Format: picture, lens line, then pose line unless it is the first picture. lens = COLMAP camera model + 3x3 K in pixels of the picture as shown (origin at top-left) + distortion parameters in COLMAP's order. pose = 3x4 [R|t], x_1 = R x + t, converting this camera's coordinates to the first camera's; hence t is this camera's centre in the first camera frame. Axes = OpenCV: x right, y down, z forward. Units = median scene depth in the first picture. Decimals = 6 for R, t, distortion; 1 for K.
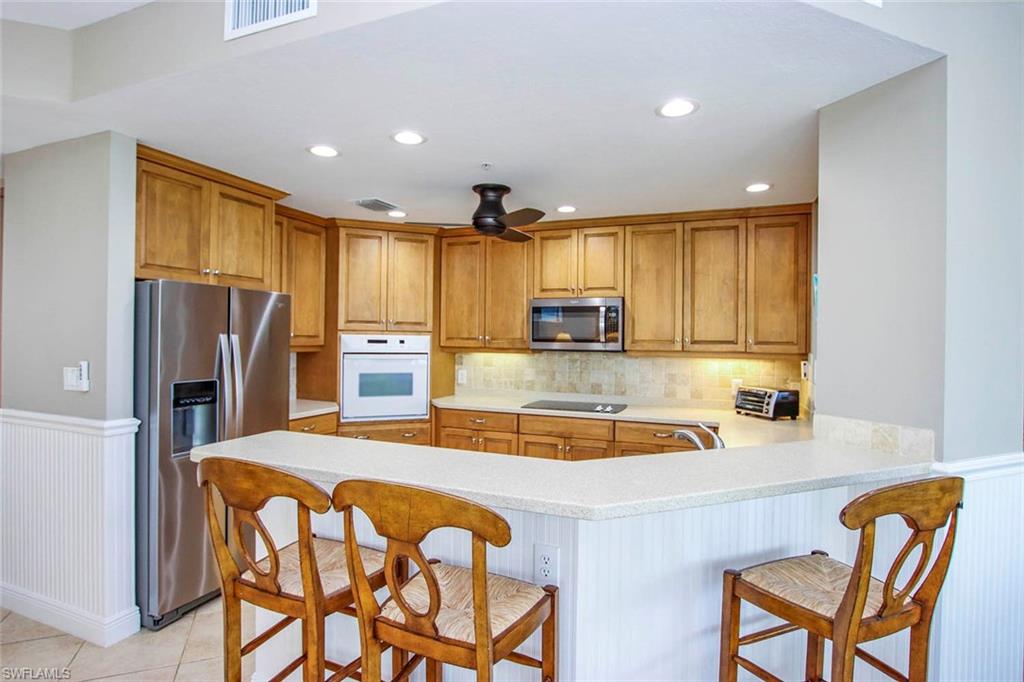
lens RADIAL K [[515.7, 0, 513.0], [0, 515.7, 342.0], [0, 0, 1]] dist [-0.025491, 0.000148]
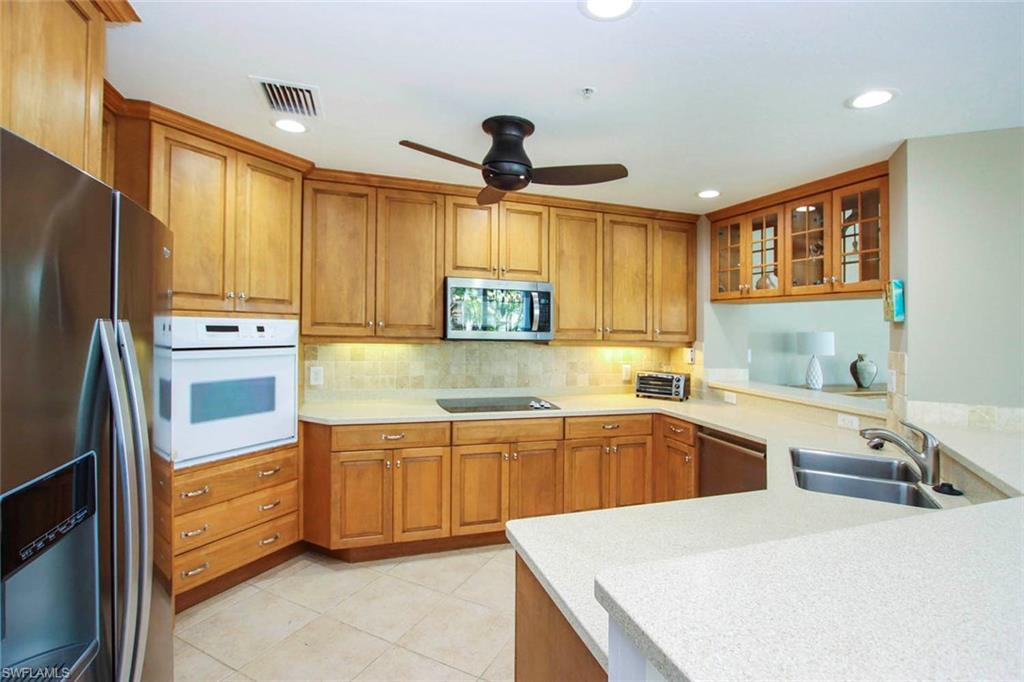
lens RADIAL K [[477.5, 0, 514.4], [0, 477.5, 323.1], [0, 0, 1]] dist [-0.015263, 0.000925]
pose [[0.757535, 0.010454, 0.652711, -0.374859], [-0.012514, 0.999921, -0.001490, -0.011155], [-0.652675, -0.007039, 0.757606, 0.359957]]
